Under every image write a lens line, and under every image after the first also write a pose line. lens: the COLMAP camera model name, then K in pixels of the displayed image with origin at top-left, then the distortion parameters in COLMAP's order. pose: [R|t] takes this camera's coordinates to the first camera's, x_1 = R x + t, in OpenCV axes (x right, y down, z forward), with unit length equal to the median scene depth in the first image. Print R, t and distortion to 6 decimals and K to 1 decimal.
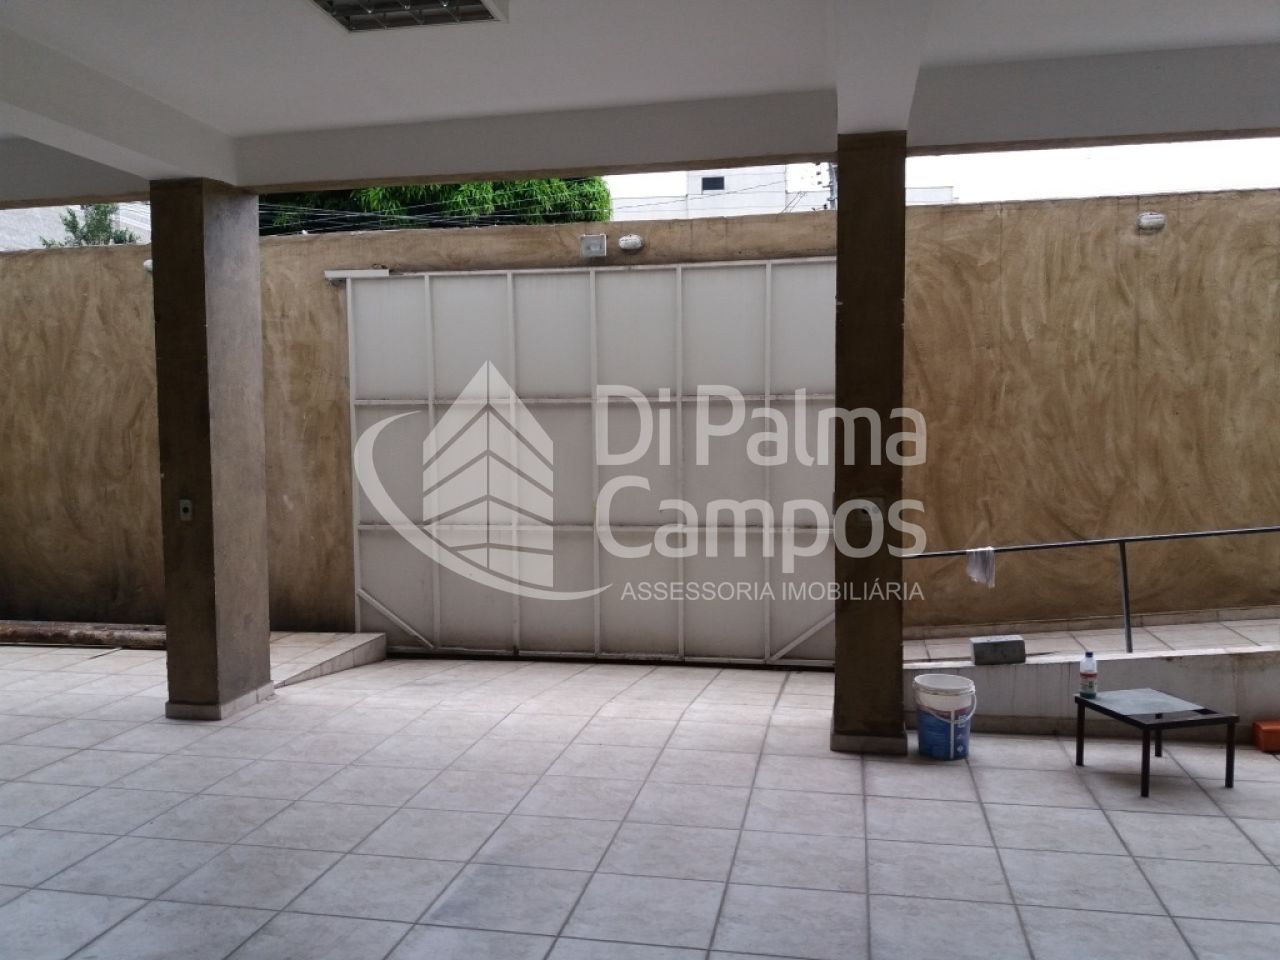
lens RADIAL K [[1048.6, 0, 640.0], [0, 1048.6, 480.0], [0, 0, 1]] dist [0.005304, -0.000951]
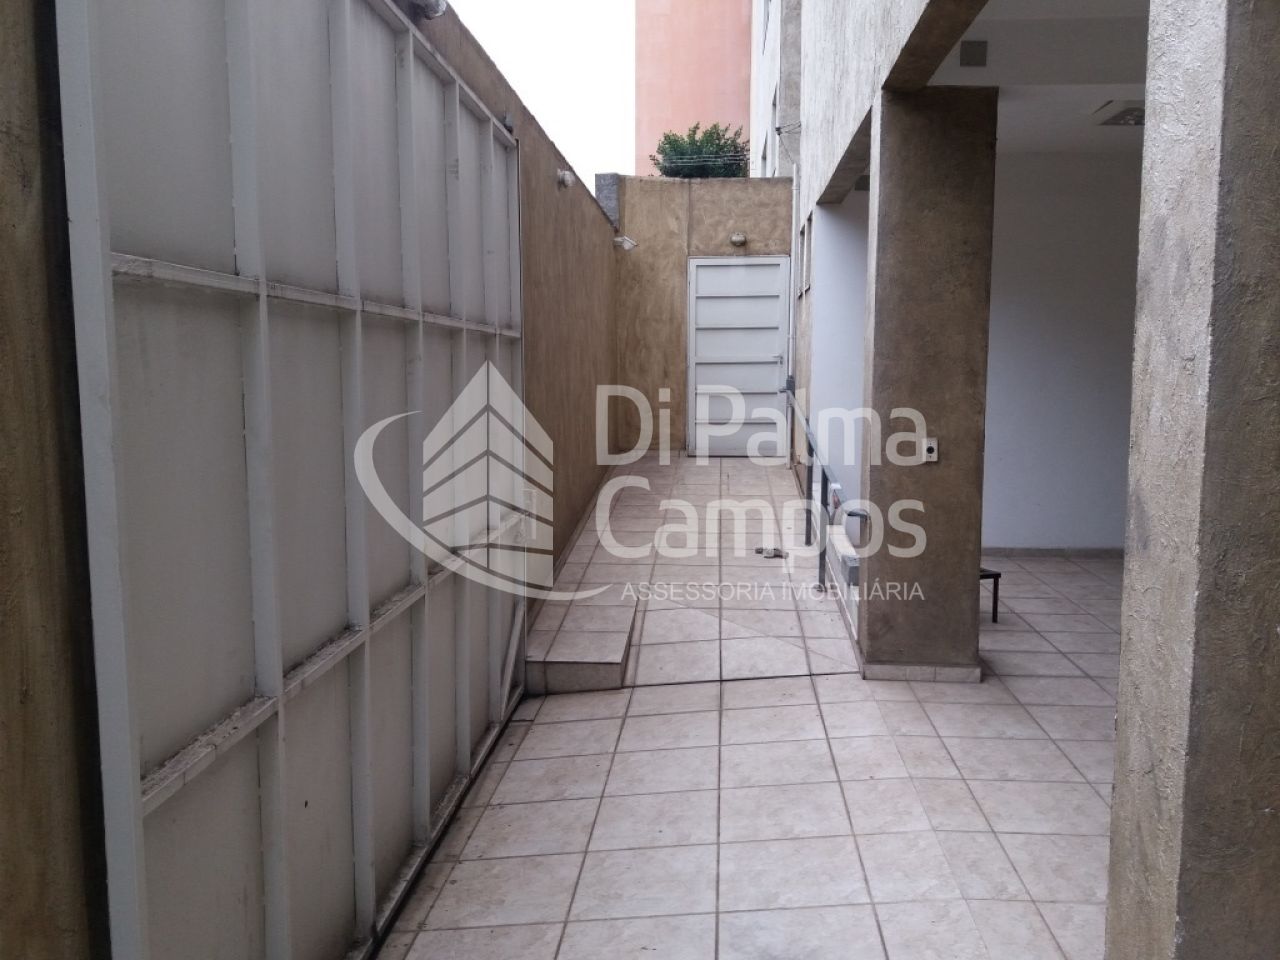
lens RADIAL K [[1048.6, 0, 640.0], [0, 1048.6, 480.0], [0, 0, 1]] dist [0.005304, -0.000951]
pose [[-0.113907, -0.098866, 0.988560, -0.571241], [0.053541, 0.992979, 0.105477, -0.051016], [-0.992048, 0.064943, -0.107814, 1.037927]]
